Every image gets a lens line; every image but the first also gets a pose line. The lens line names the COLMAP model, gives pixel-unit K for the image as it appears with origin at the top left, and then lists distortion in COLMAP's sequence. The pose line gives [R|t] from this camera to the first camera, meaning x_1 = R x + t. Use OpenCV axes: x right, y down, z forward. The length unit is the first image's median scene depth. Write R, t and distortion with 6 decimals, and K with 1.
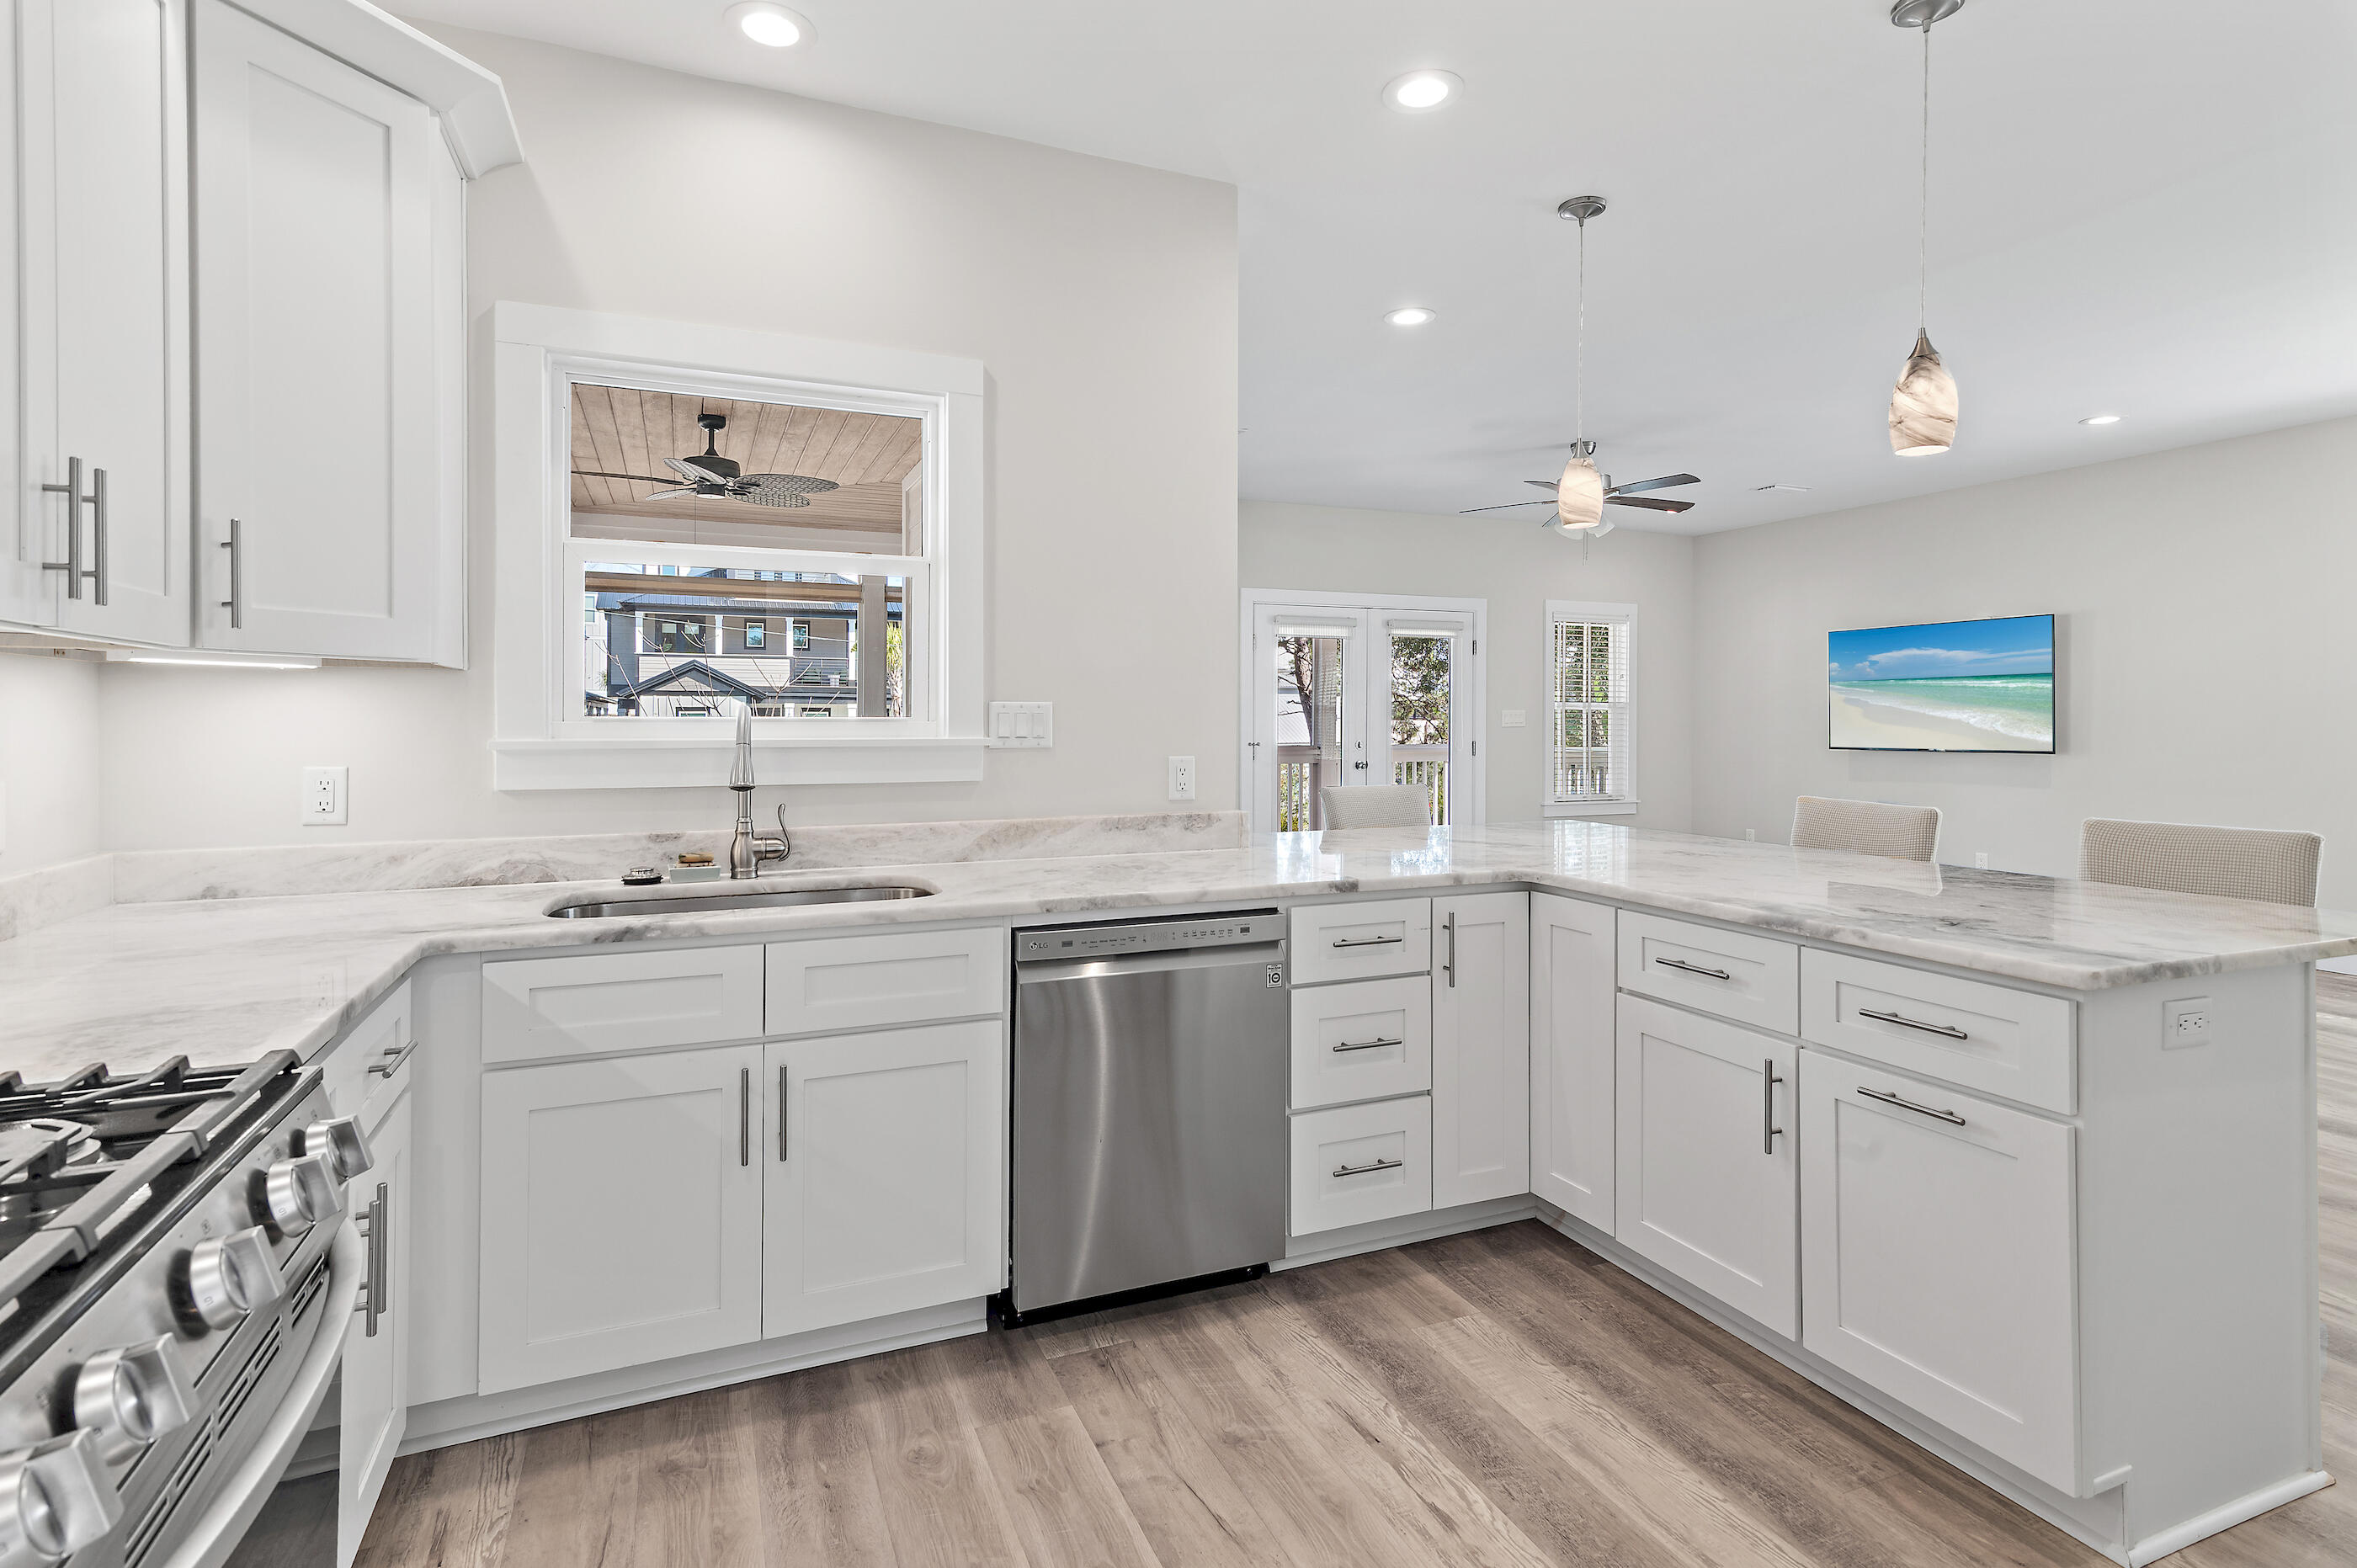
lens RADIAL K [[1169.3, 0, 1182.3], [0, 1169.3, 716.5], [0, 0, 1]] dist [0.021002, 0.000005]
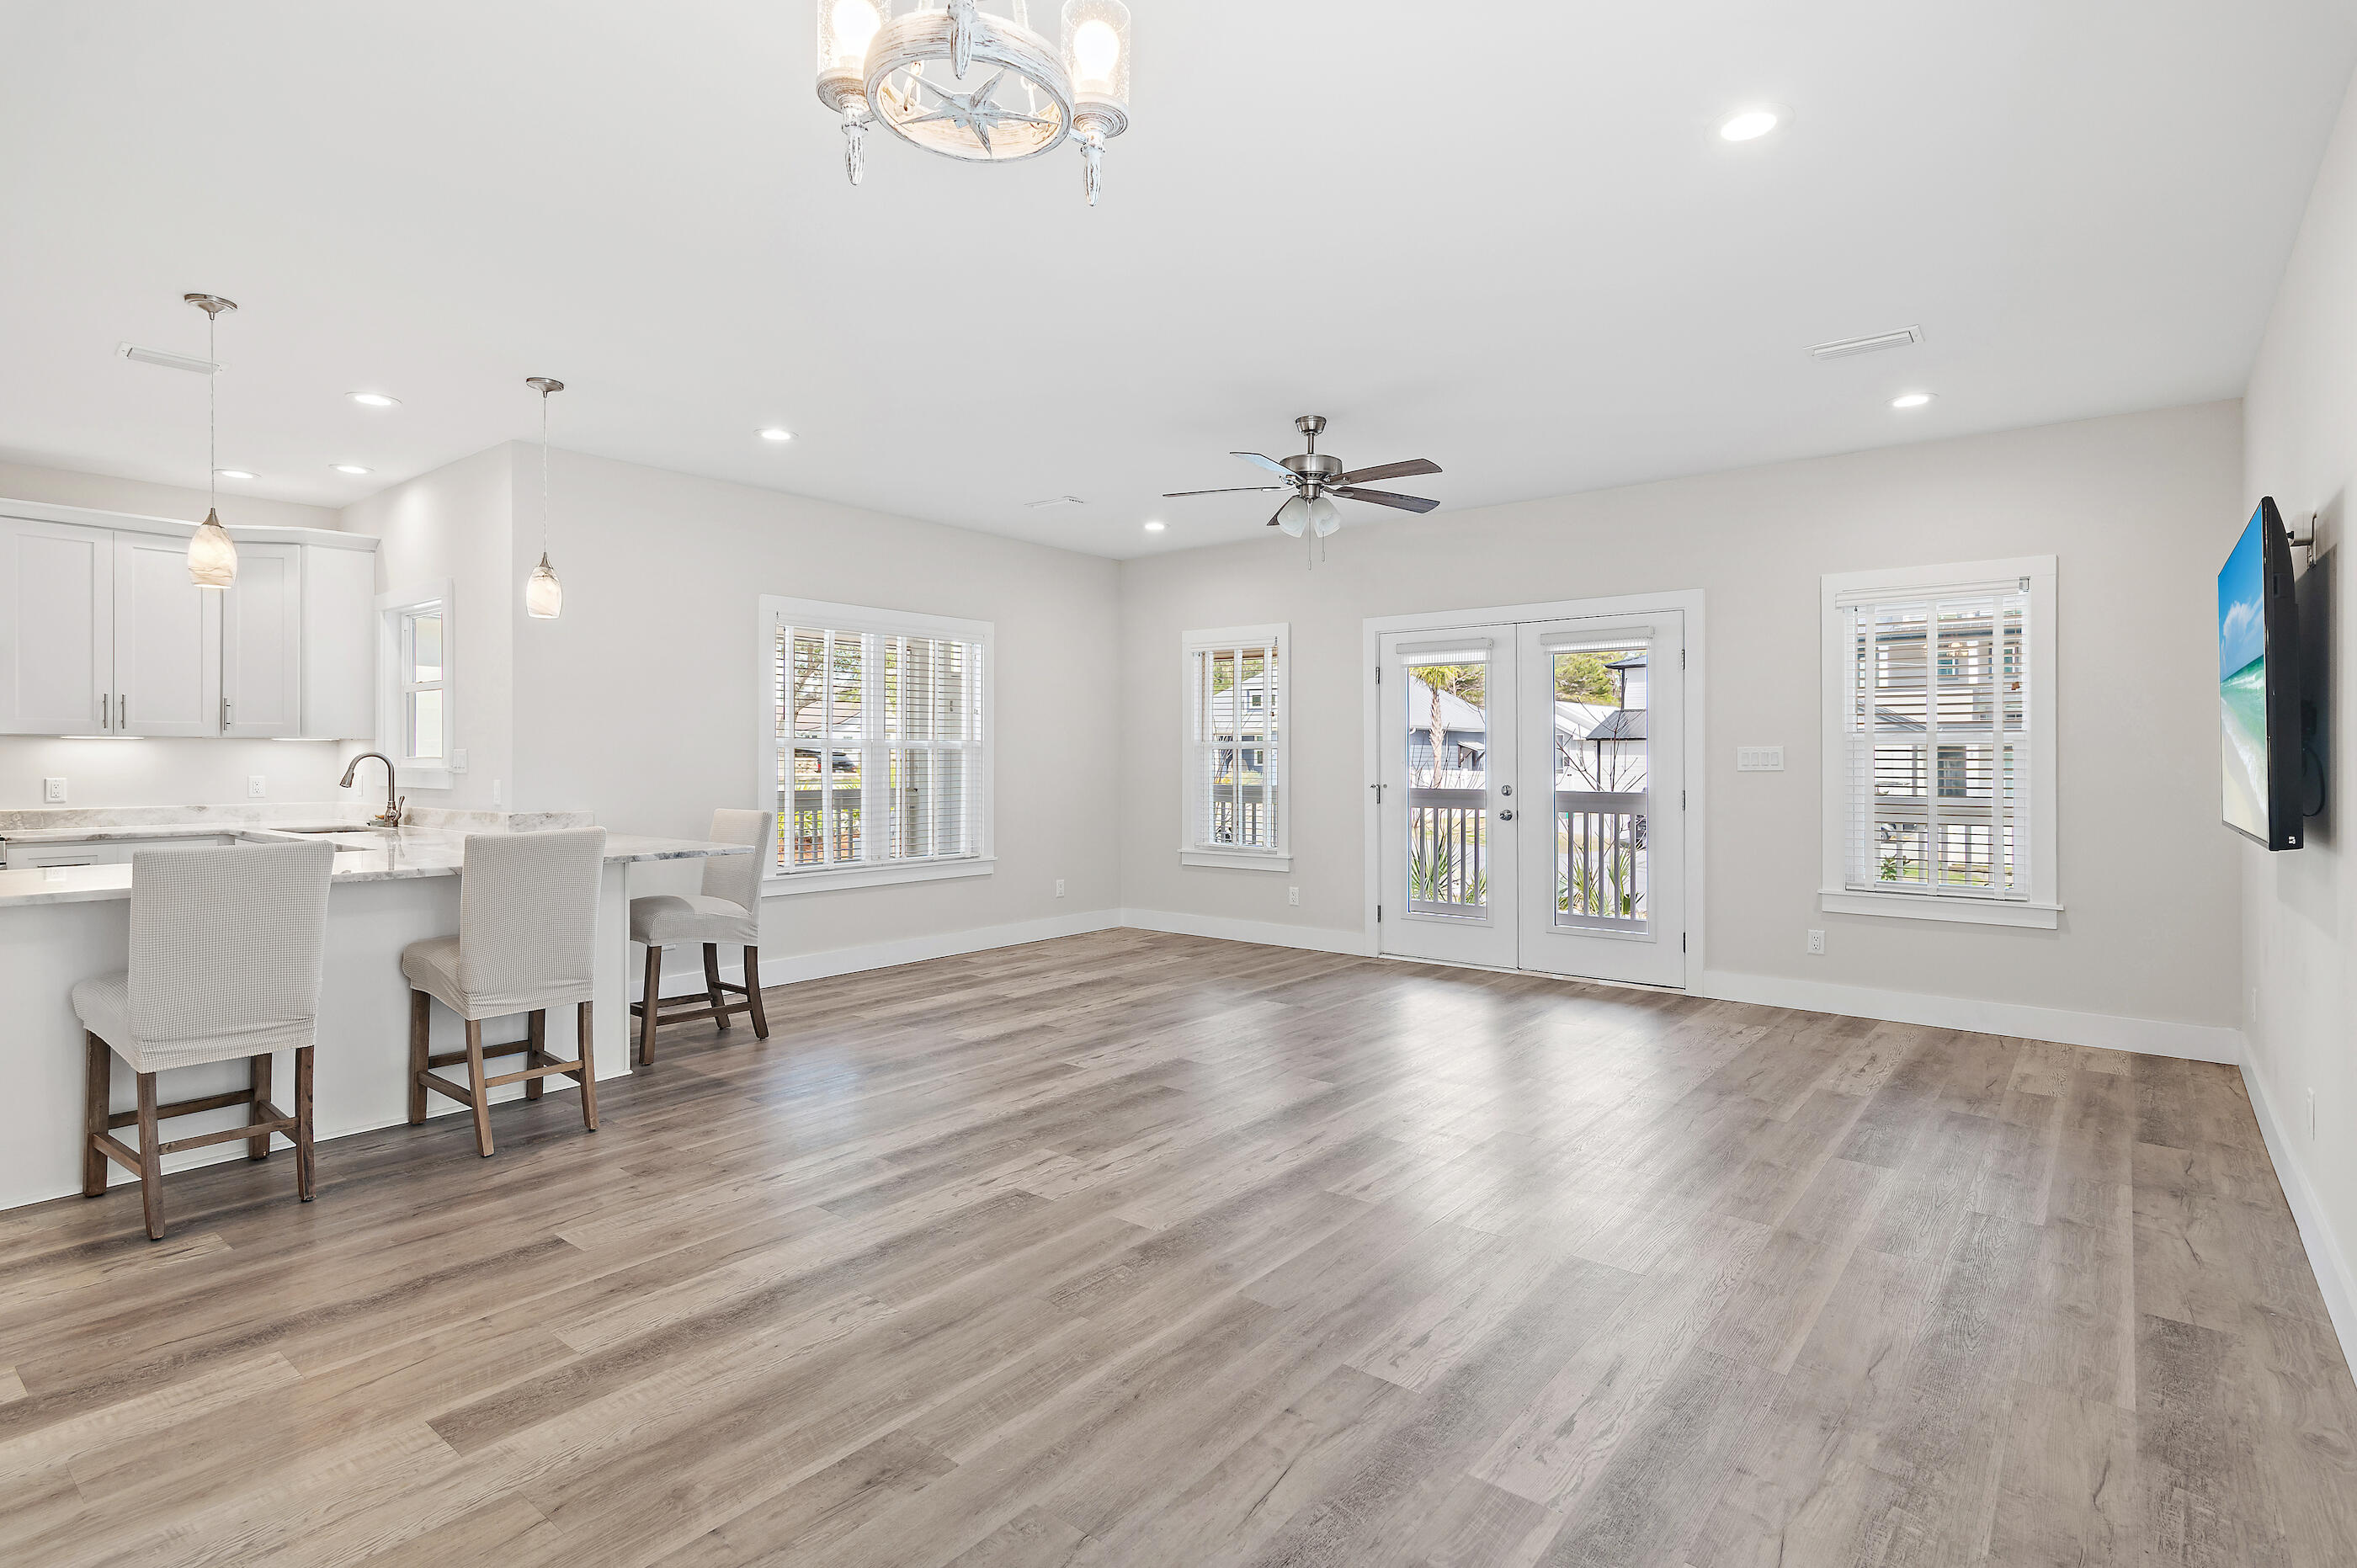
lens RADIAL K [[1157.2, 0, 1177.8], [0, 1157.2, 750.9], [0, 0, 1]] dist [0.022613, 0.000369]
pose [[0.472674, -0.004223, -0.881227, 2.024778], [0.001049, 0.999991, -0.004229, -0.000259], [0.881237, 0.001074, 0.472674, 1.082181]]
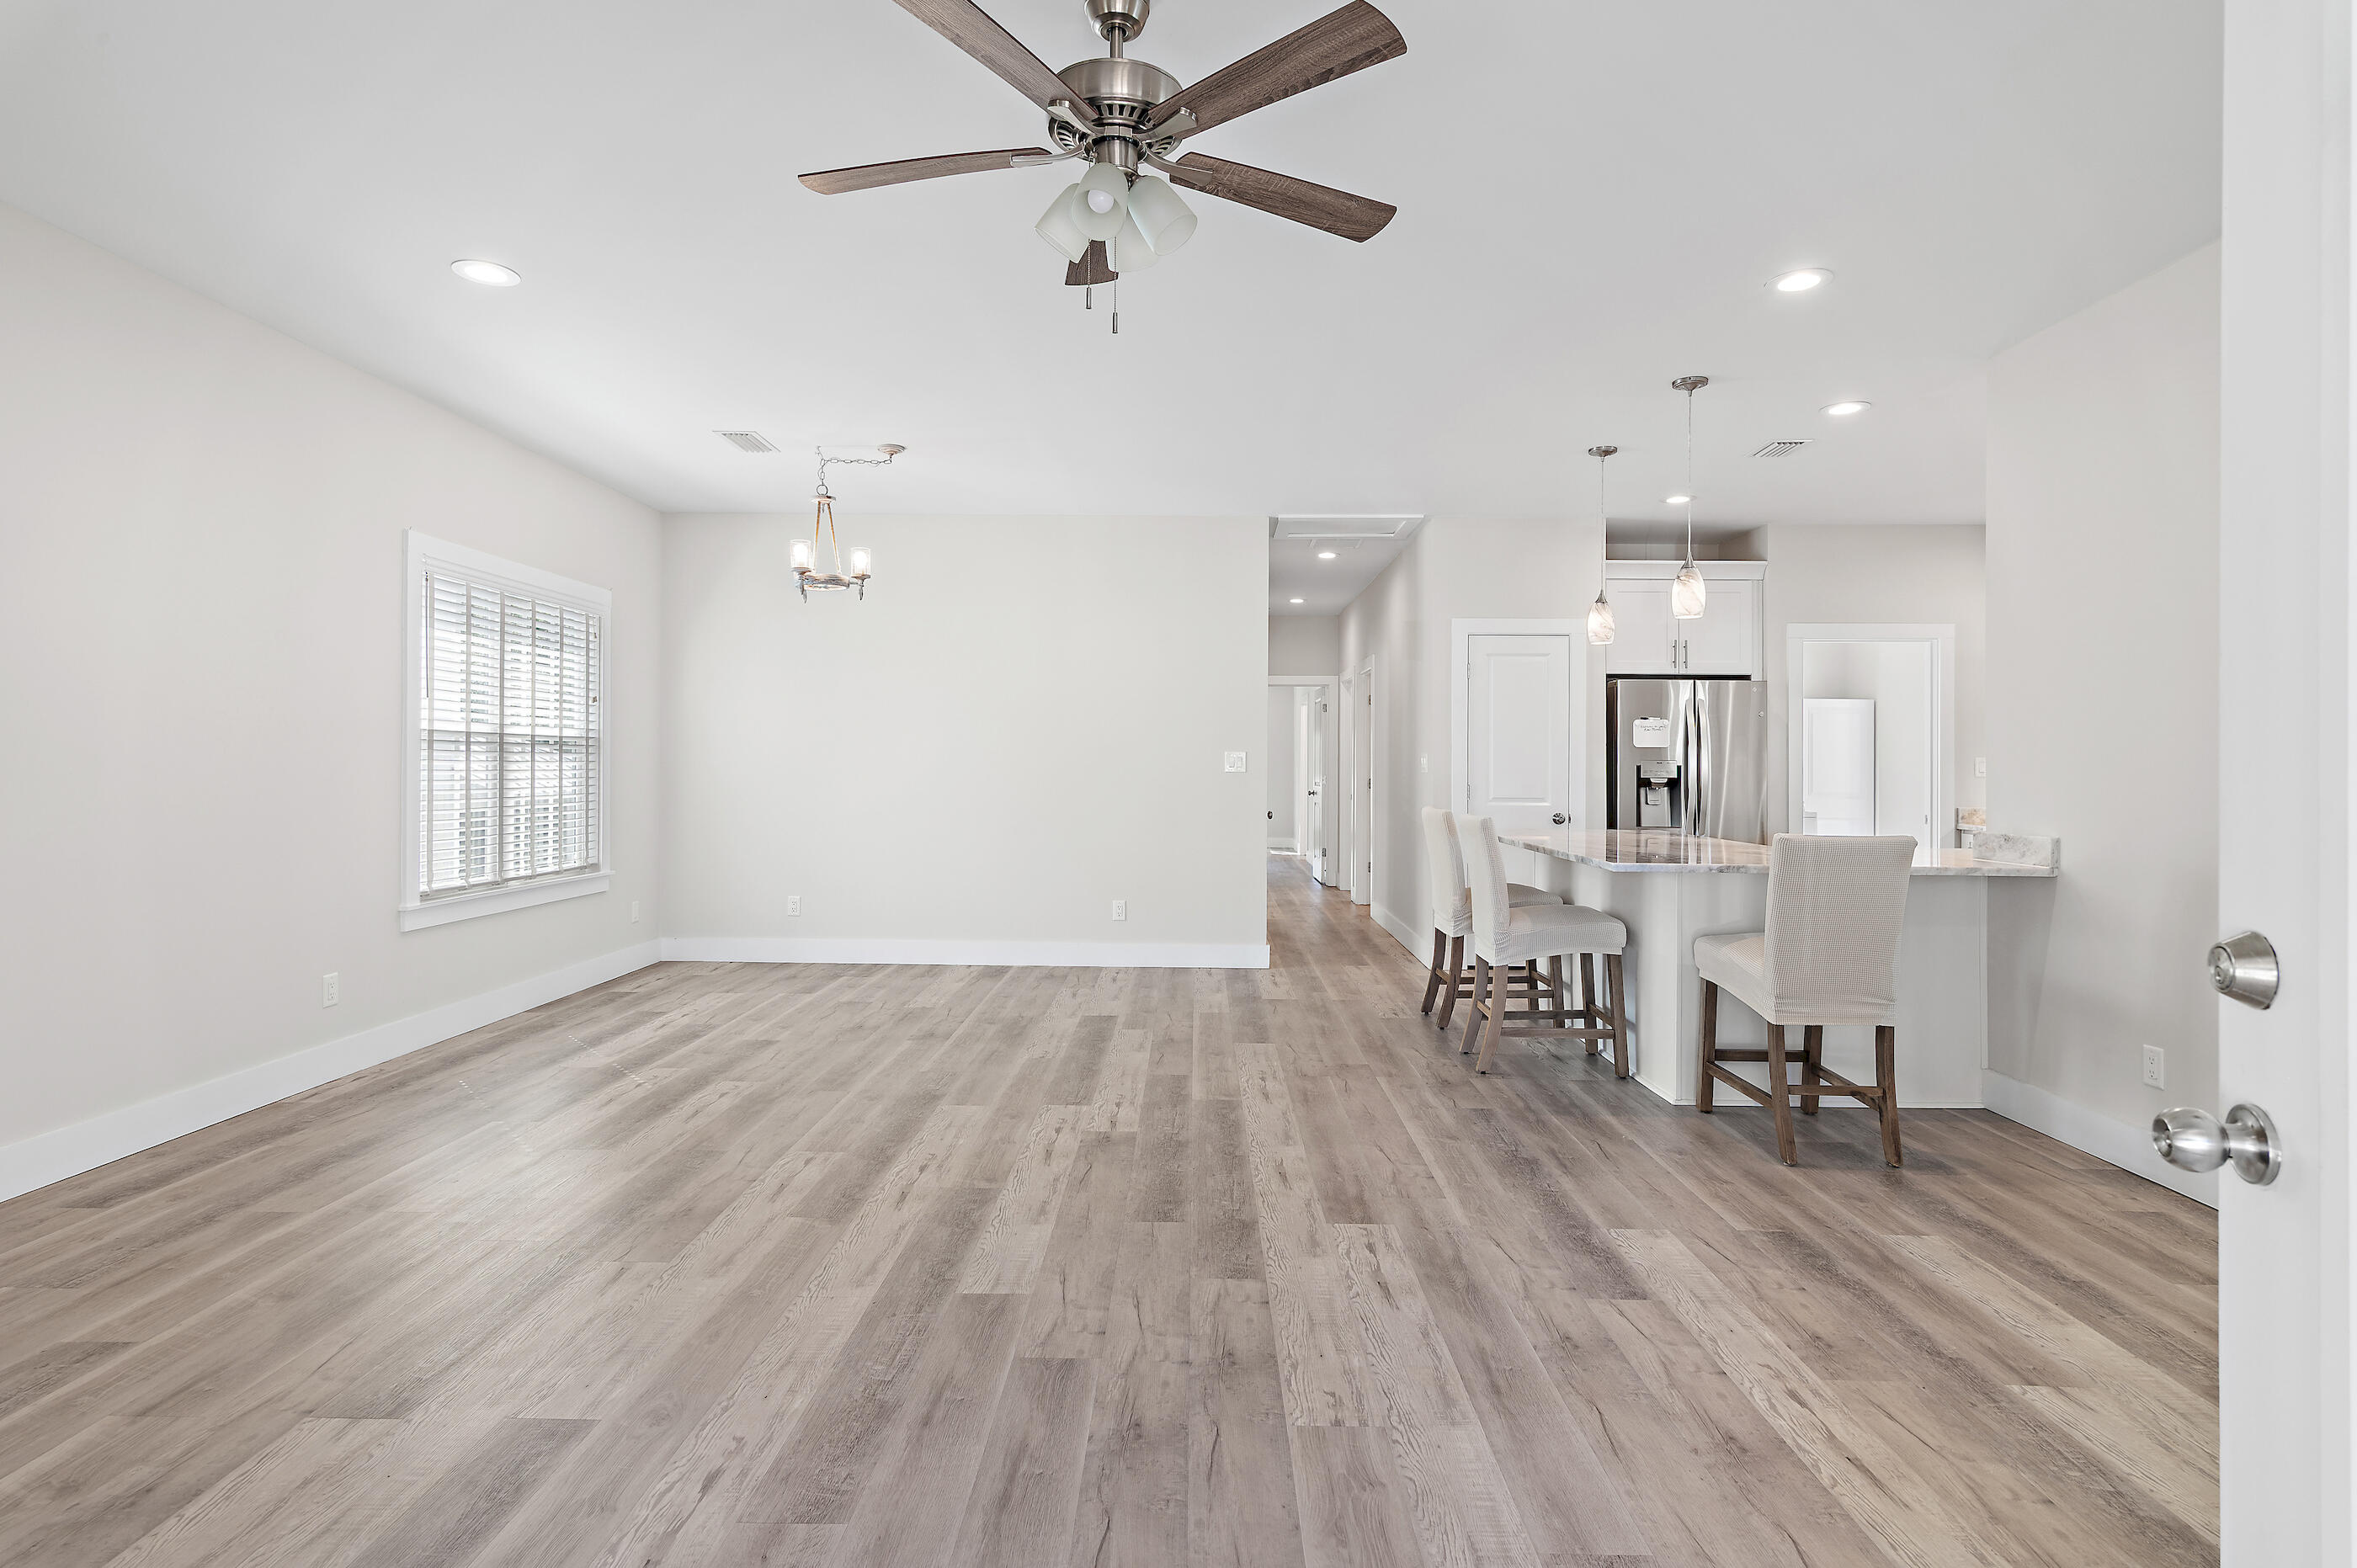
lens RADIAL K [[1184.6, 0, 1184.1], [0, 1184.6, 764.6], [0, 0, 1]] dist [0.009262, -0.000189]
pose [[-0.918820, -0.007565, 0.394603, 0.357546], [-0.008633, 0.999962, -0.000930, 0.015221], [-0.394581, -0.004261, -0.918851, 2.671712]]
